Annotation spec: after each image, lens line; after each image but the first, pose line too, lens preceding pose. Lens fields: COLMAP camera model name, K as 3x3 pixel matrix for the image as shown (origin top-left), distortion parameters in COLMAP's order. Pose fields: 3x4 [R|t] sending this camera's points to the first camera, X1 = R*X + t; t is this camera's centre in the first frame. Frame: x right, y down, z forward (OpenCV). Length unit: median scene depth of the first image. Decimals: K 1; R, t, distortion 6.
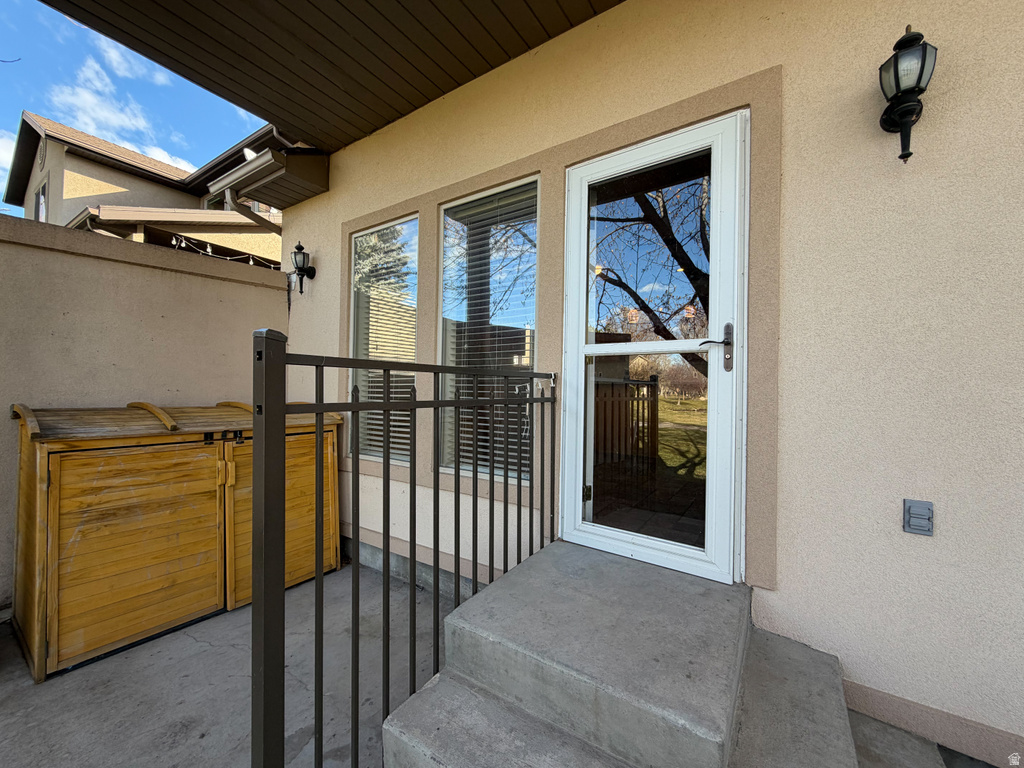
lens RADIAL K [[409.8, 0, 512.3], [0, 409.8, 384.8], [0, 0, 1]] dist [0.001697, 0.000141]
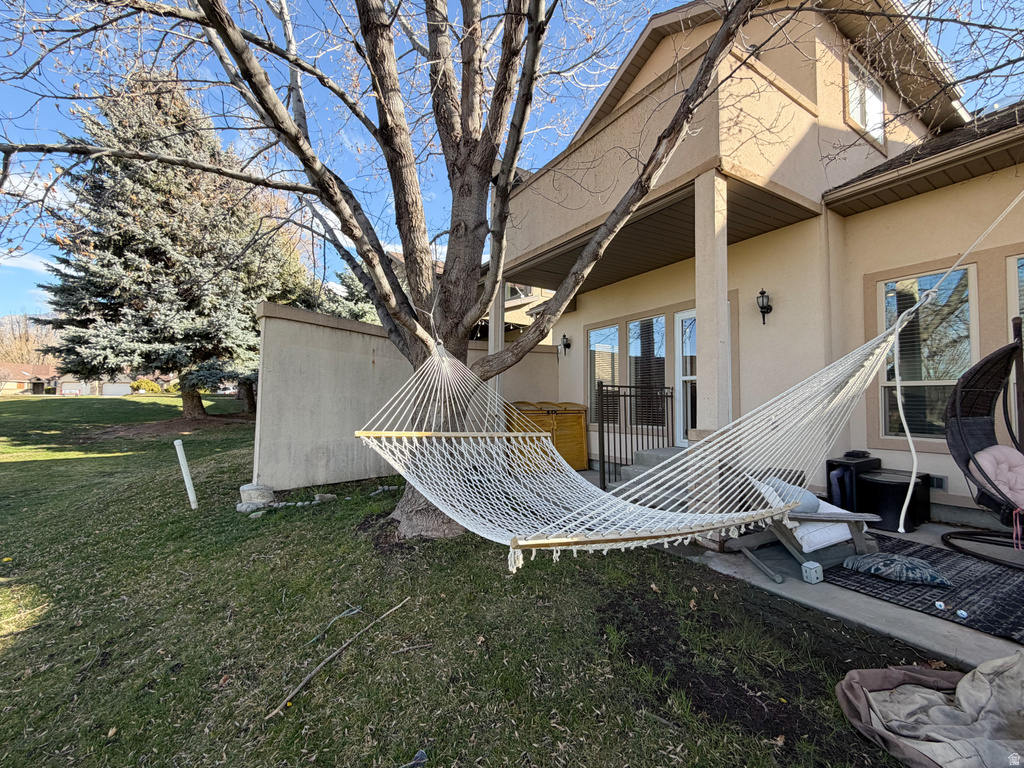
lens RADIAL K [[409.8, 0, 512.2], [0, 409.8, 387.1], [0, 0, 1]] dist [0.001697, 0.000141]
pose [[0.909426, -0.030447, -0.414750, 0.169090], [0.016656, 0.999183, -0.036830, 0.036700], [0.415533, 0.026586, 0.909190, -1.237526]]
